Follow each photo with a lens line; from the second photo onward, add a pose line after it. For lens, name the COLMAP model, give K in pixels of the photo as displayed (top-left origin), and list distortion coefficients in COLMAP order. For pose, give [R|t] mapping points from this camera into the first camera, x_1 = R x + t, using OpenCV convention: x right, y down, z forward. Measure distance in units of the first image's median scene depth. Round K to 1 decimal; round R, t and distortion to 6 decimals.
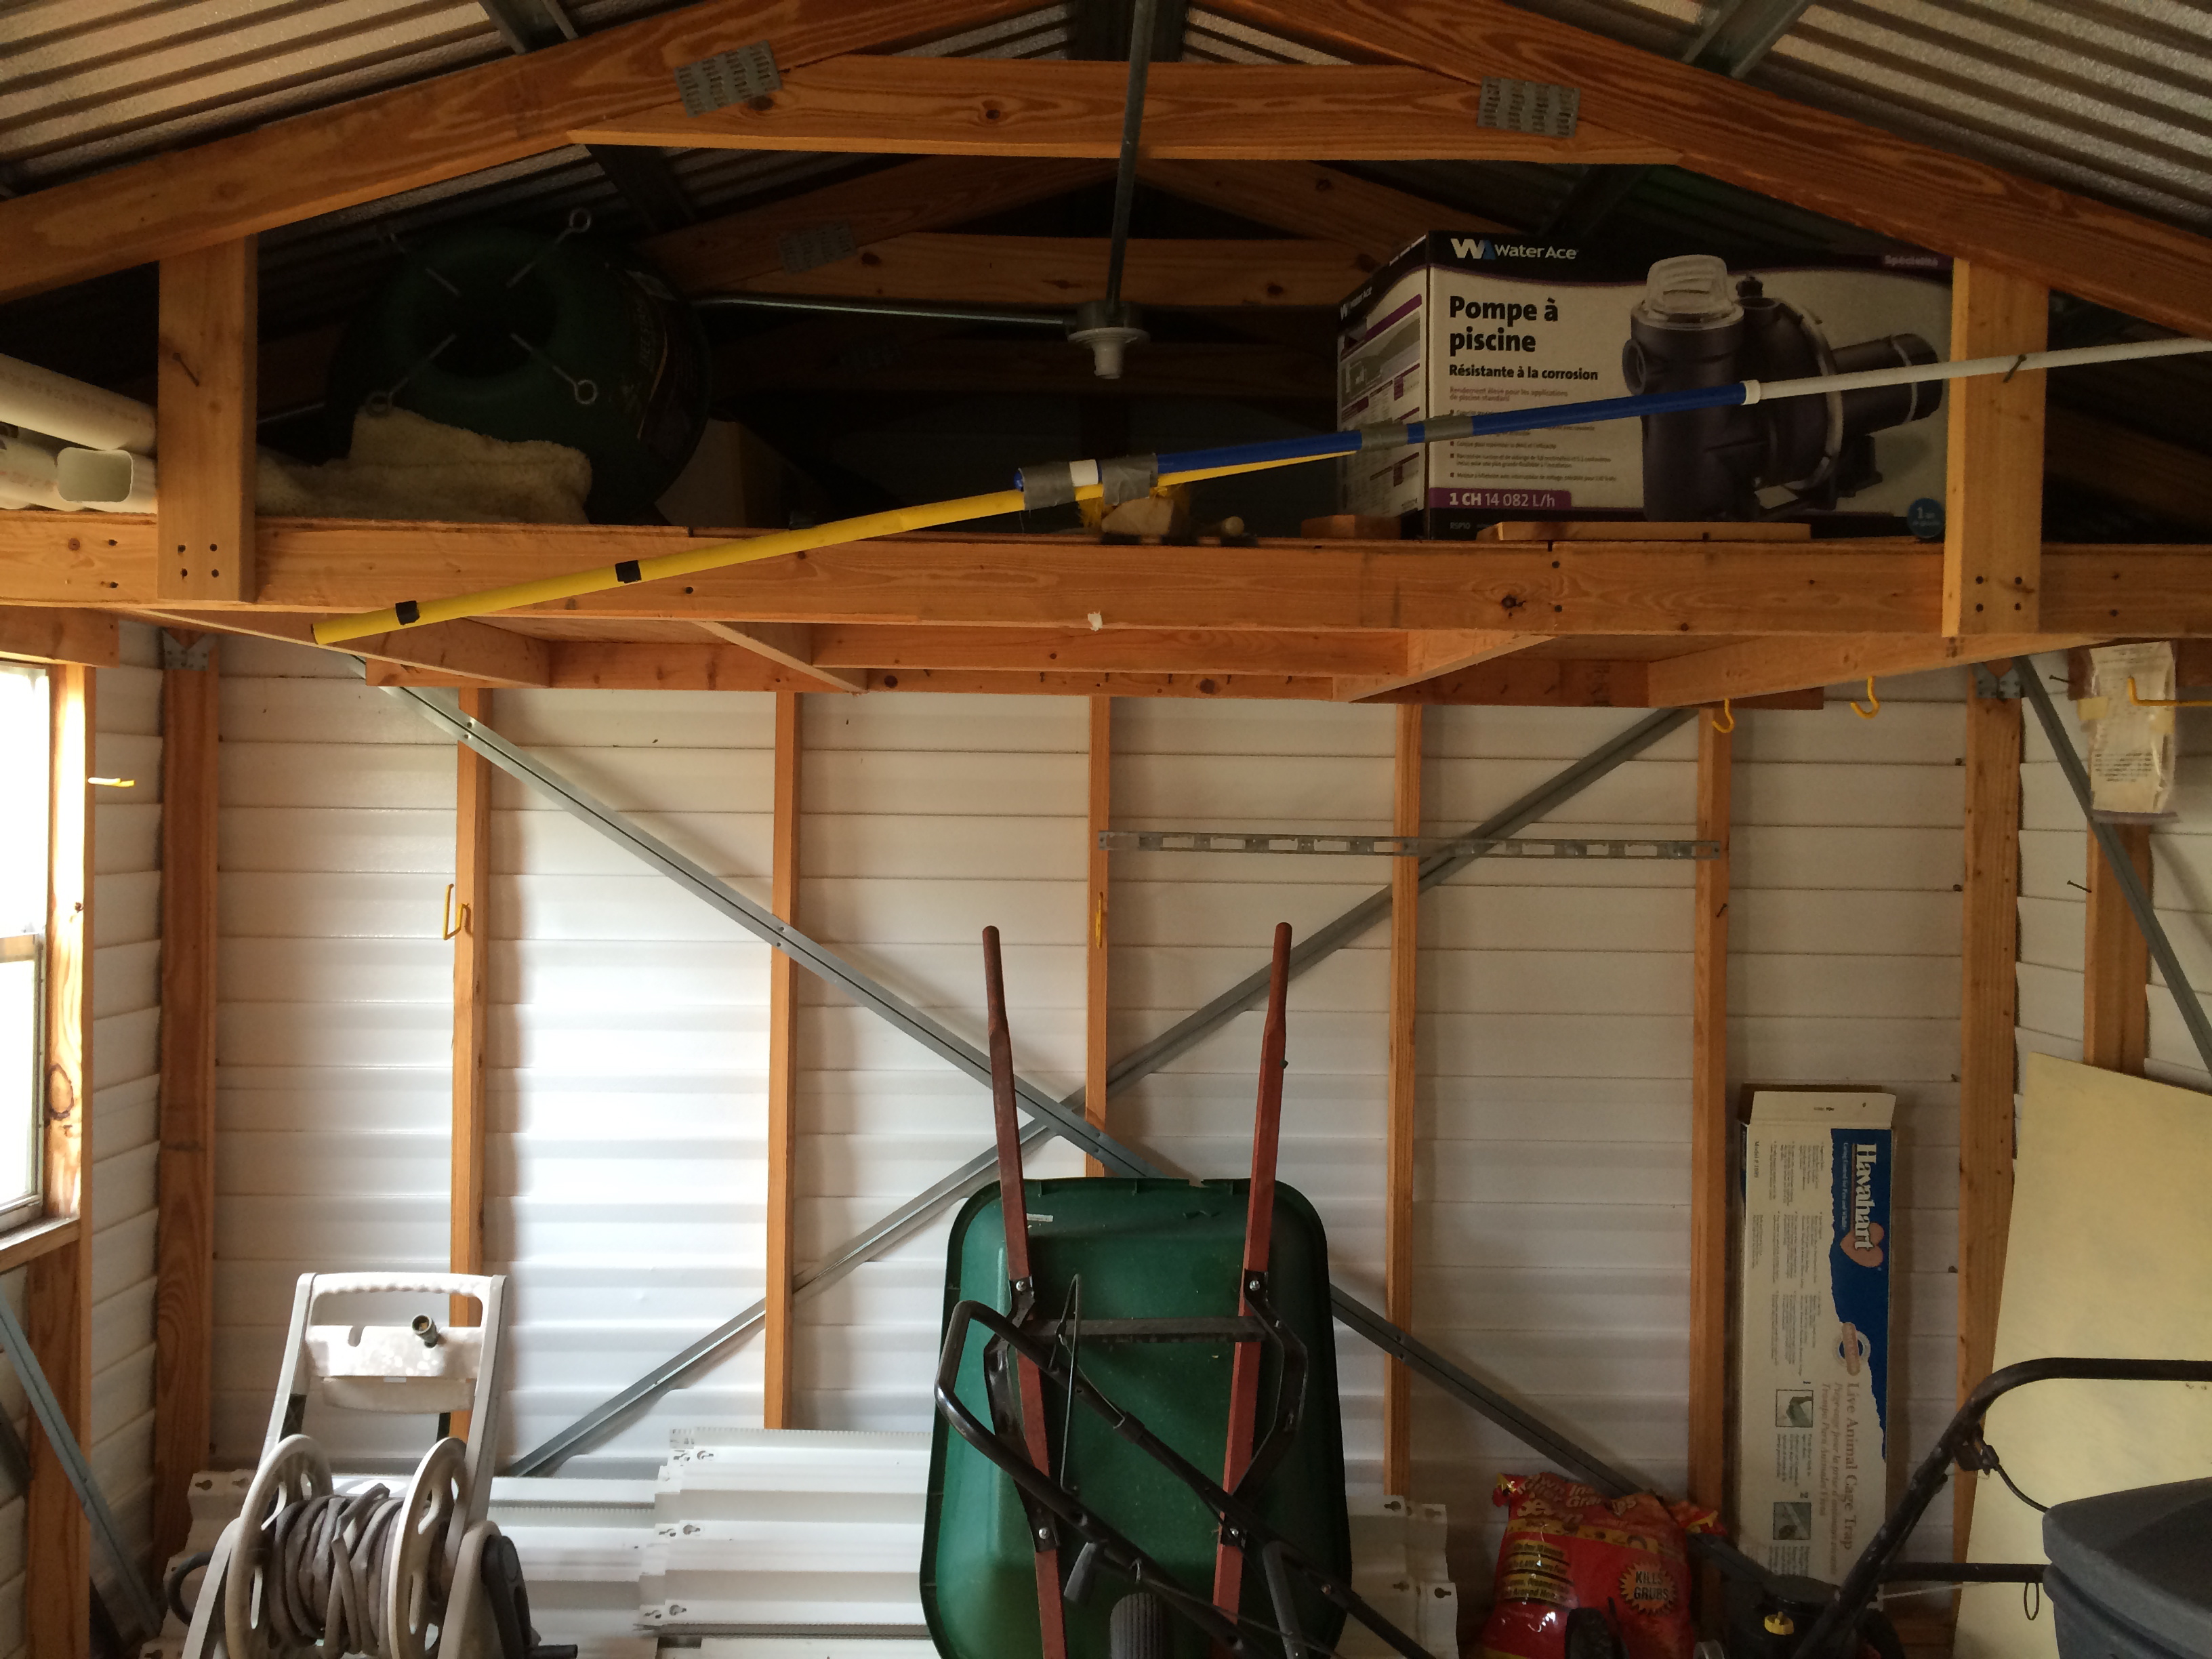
lens RADIAL K [[1886.5, 0, 1104.1], [0, 1886.5, 827.7], [0, 0, 1]] dist [0.056520, -0.069904]
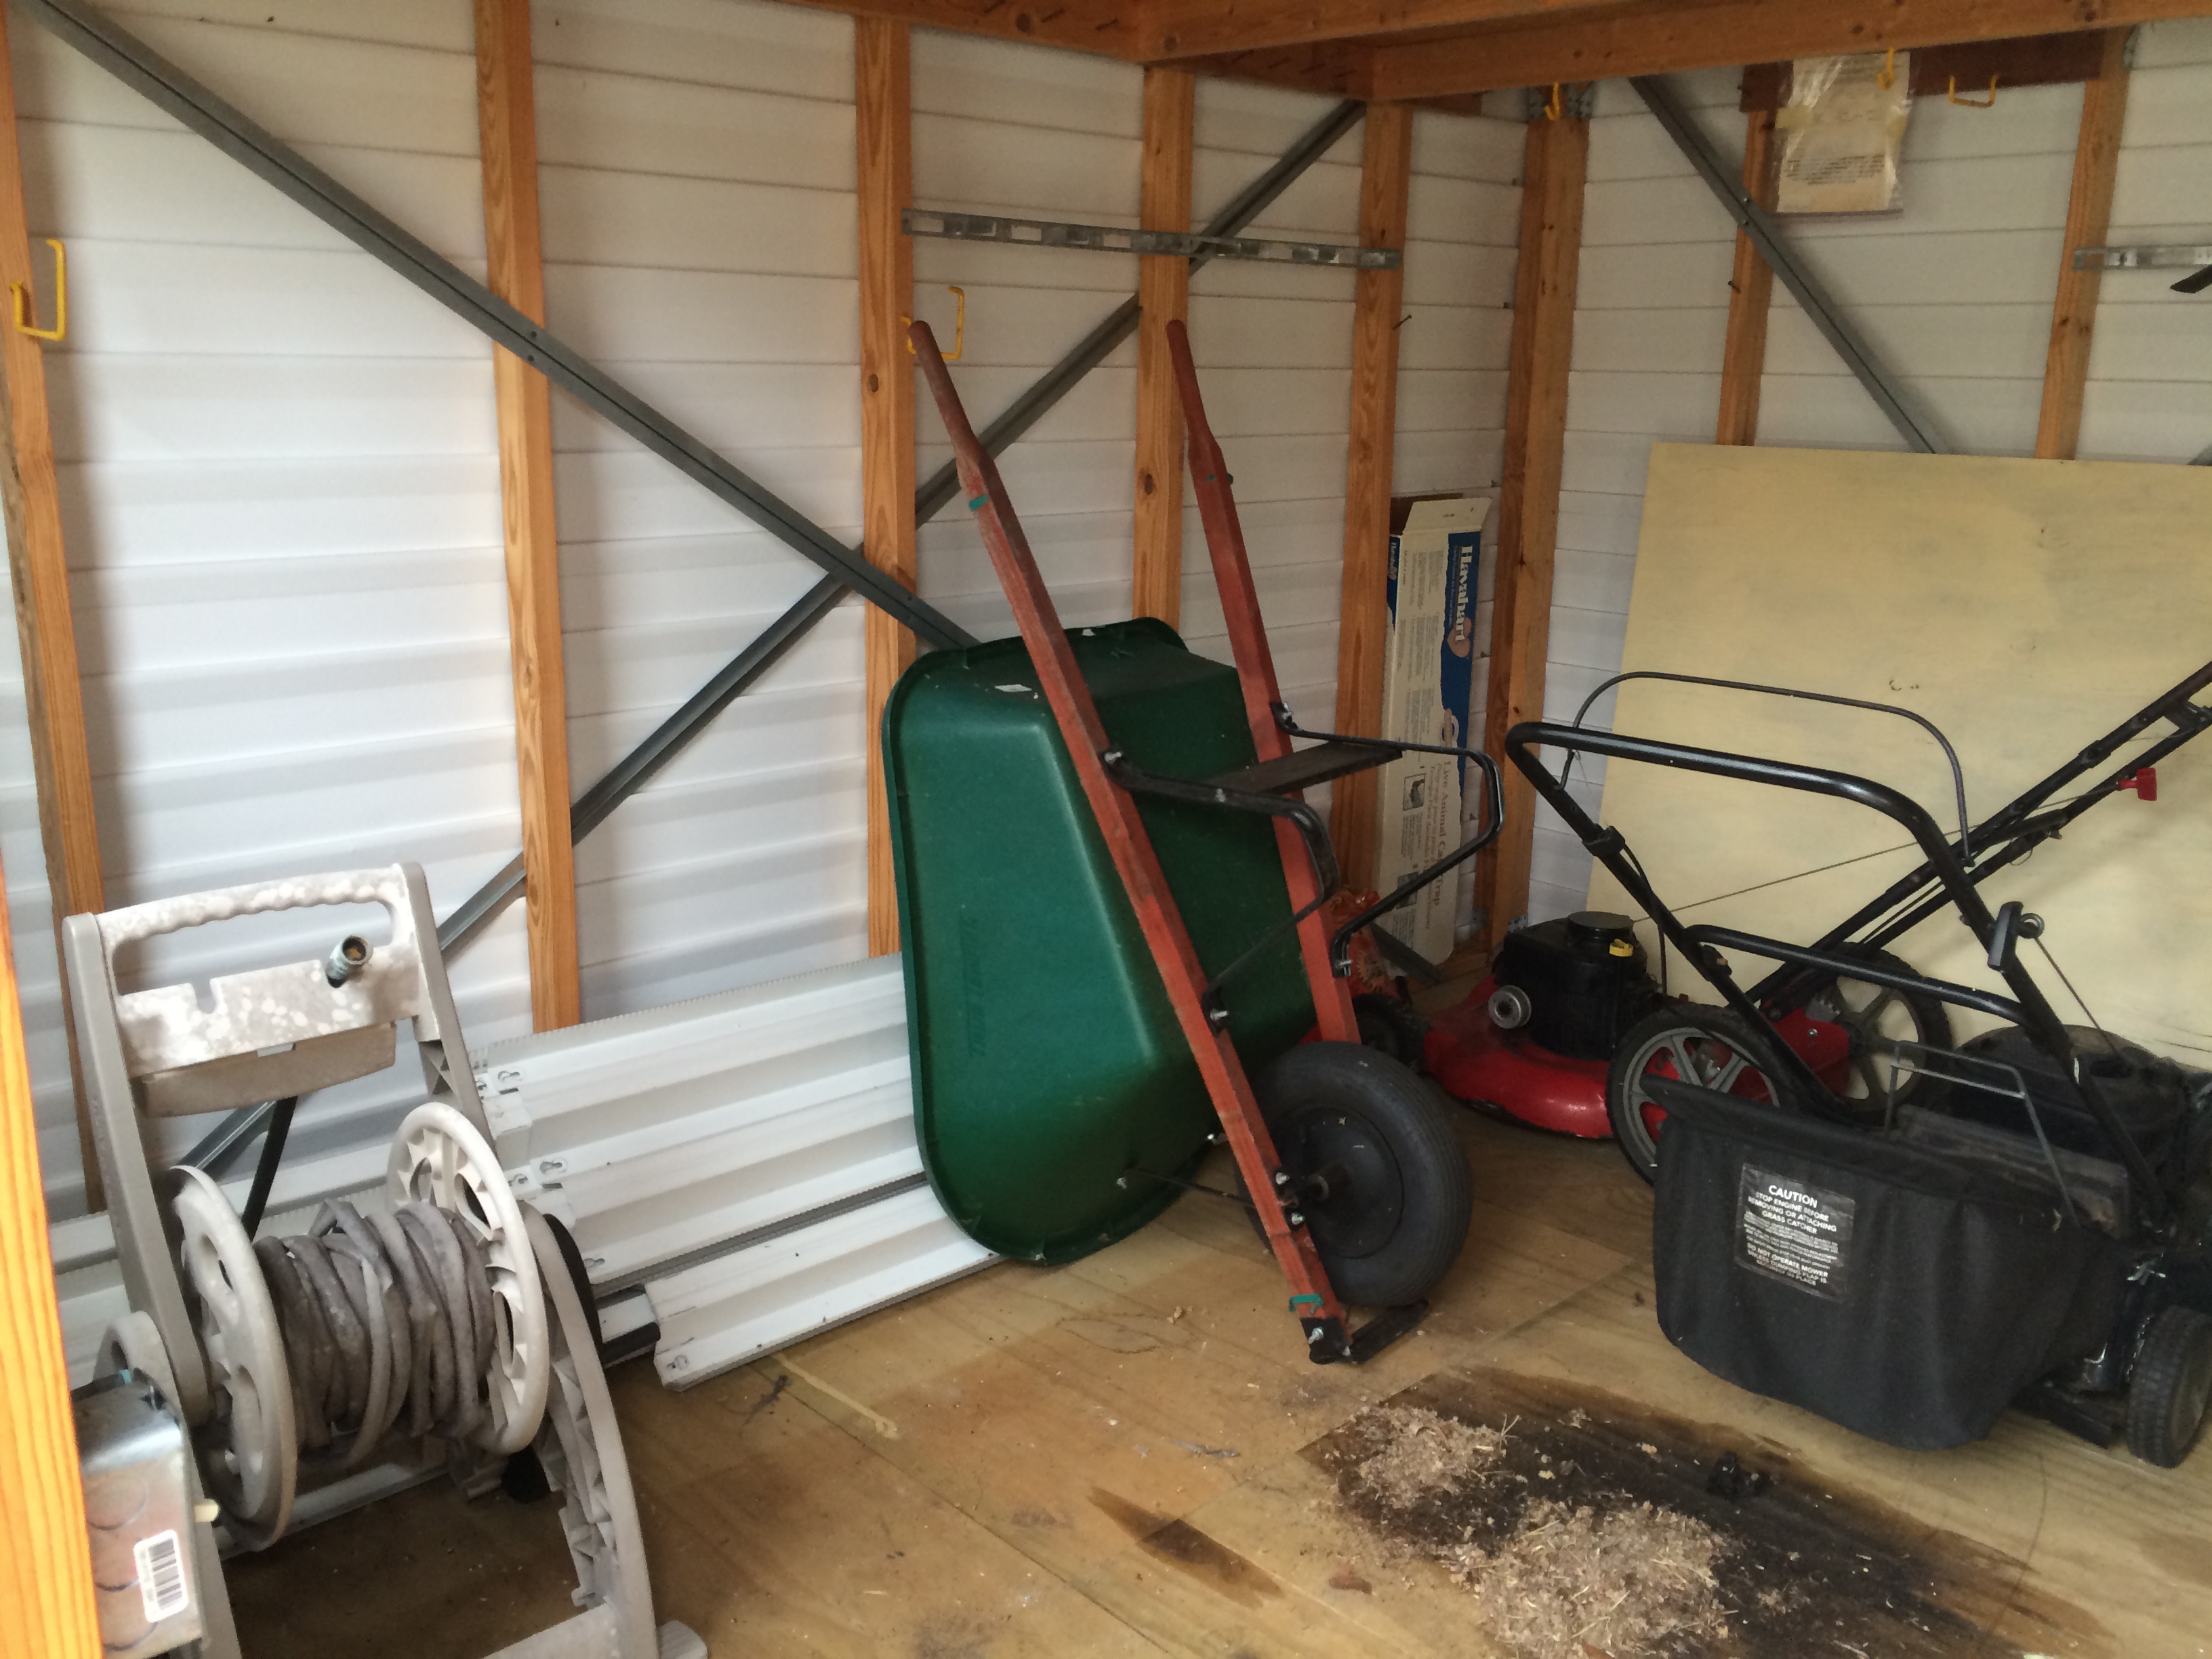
lens RADIAL K [[1886.5, 0, 1104.1], [0, 1886.5, 827.7], [0, 0, 1]] dist [0.056520, -0.069904]
pose [[0.742222, -0.164431, 0.649668, -0.485431], [0.002055, 0.969985, 0.243156, 0.058690], [-0.670151, -0.179141, 0.720282, 0.328185]]
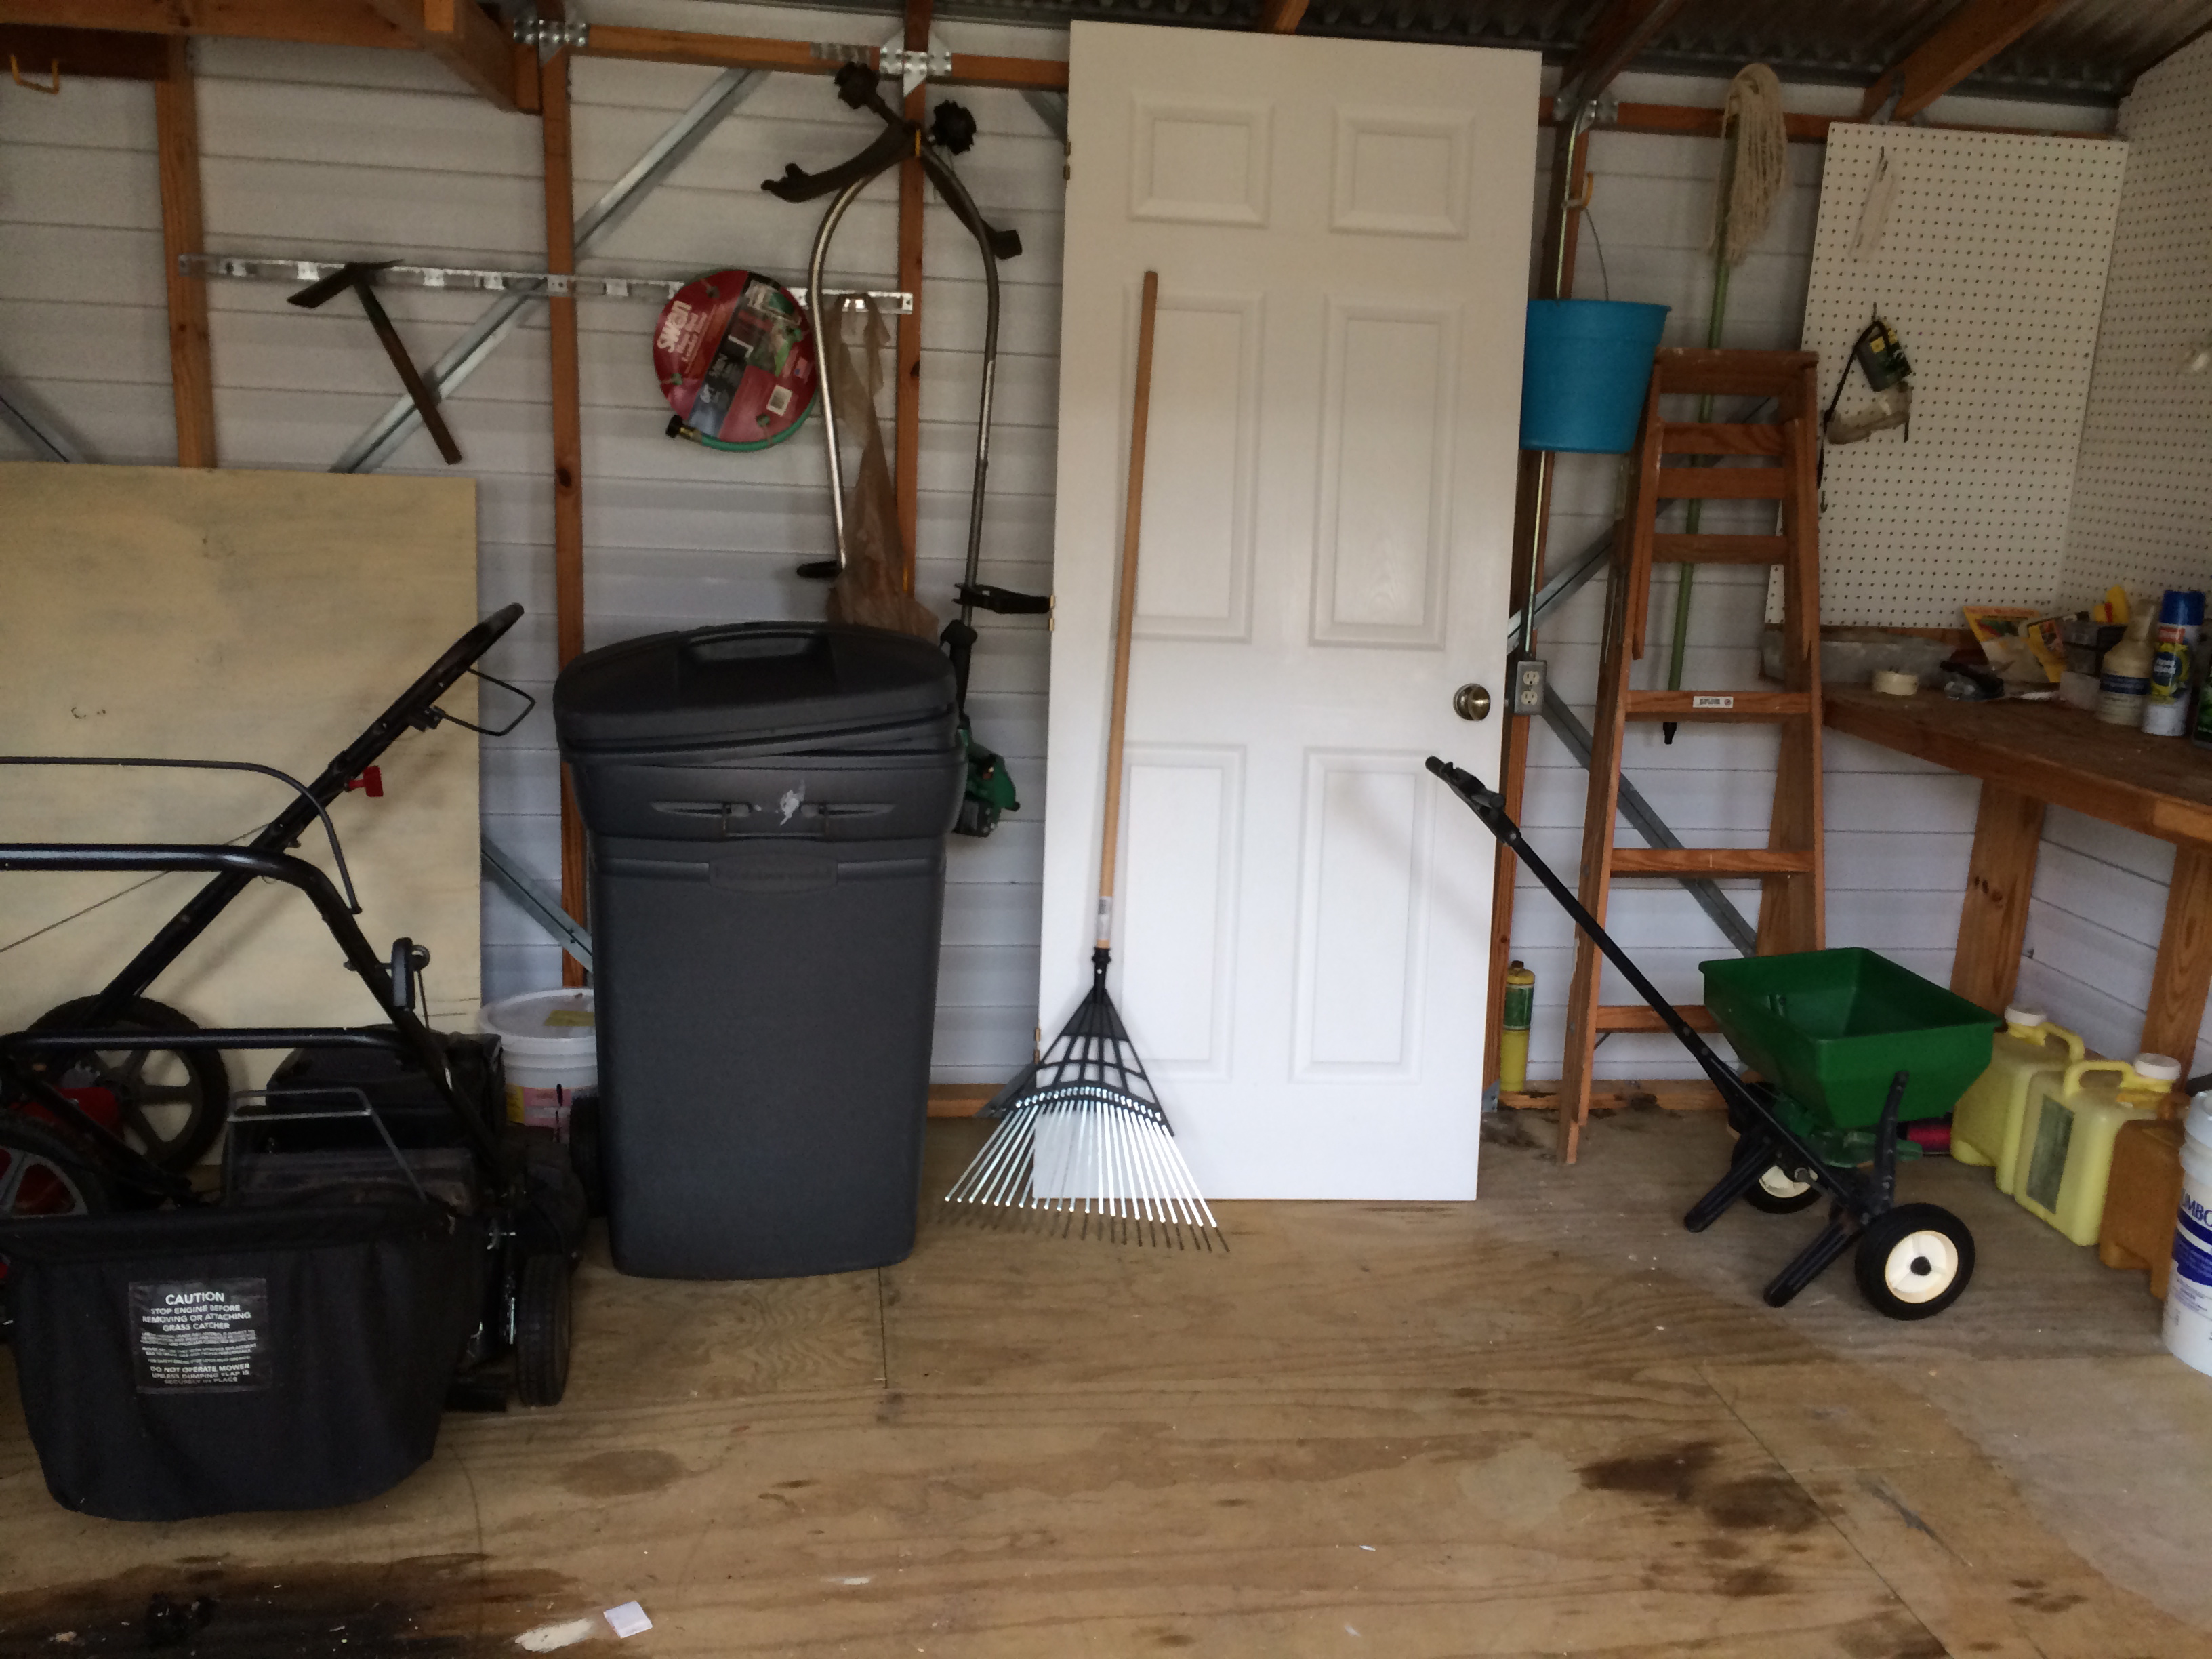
lens RADIAL K [[1886.5, 0, 1104.1], [0, 1886.5, 827.7], [0, 0, 1]] dist [0.056520, -0.069904]
pose [[-0.124666, -0.241713, 0.962306, -0.481479], [-0.031874, 0.970347, 0.239604, 0.046699], [-0.991687, -0.000802, -0.128674, 0.404156]]
